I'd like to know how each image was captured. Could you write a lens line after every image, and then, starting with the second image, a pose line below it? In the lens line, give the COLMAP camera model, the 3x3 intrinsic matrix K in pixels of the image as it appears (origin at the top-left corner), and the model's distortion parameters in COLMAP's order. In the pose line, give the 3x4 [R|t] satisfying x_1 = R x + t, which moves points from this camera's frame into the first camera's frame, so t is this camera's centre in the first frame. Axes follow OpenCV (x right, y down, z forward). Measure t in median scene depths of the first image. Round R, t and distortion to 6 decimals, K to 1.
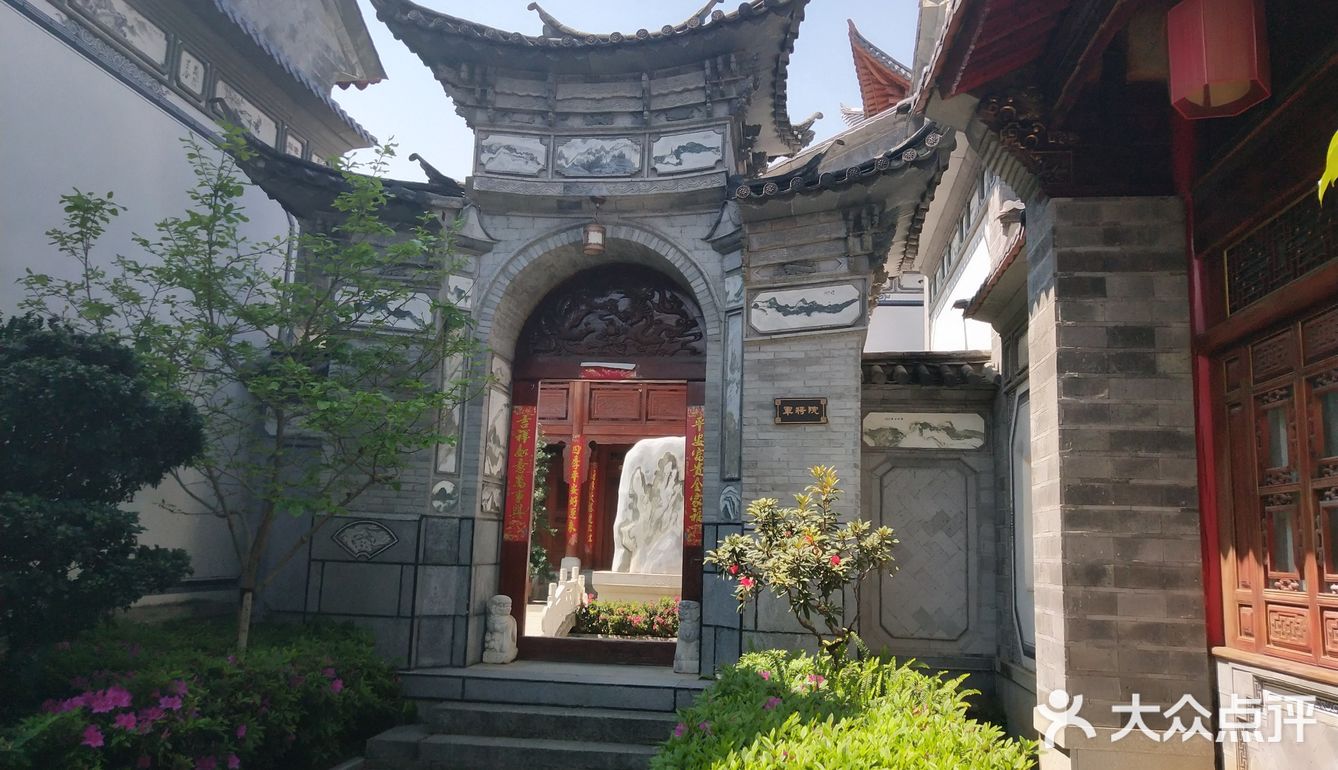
lens RADIAL K [[1016.0, 0, 669.0], [0, 1016.0, 385.0], [0, 0, 1]] dist [-0.027527, 0.056851]
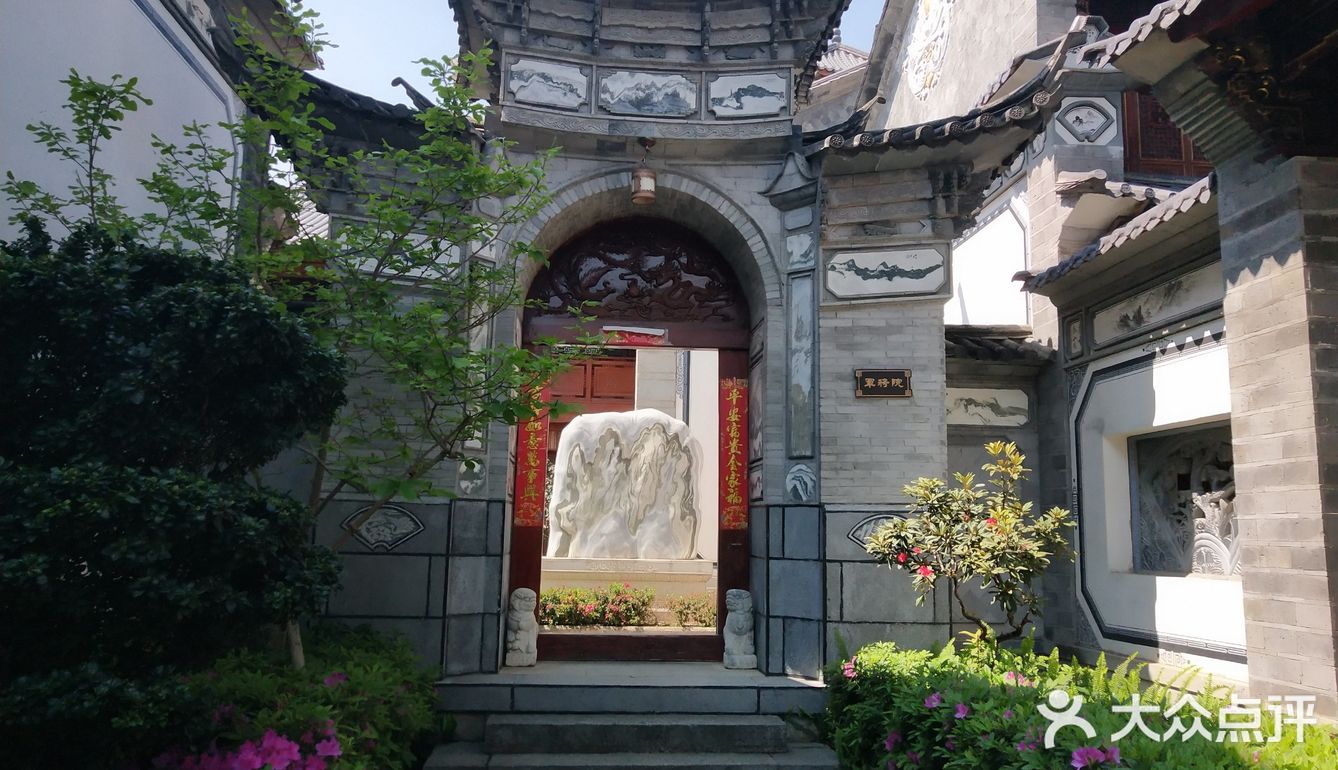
lens RADIAL K [[1016.0, 0, 669.0], [0, 1016.0, 385.0], [0, 0, 1]] dist [-0.027527, 0.056851]
pose [[0.978413, 0.017382, 0.205927, -0.234995], [-0.021621, 0.999598, 0.018352, 0.013441], [-0.205525, -0.022408, 0.978395, 0.125427]]
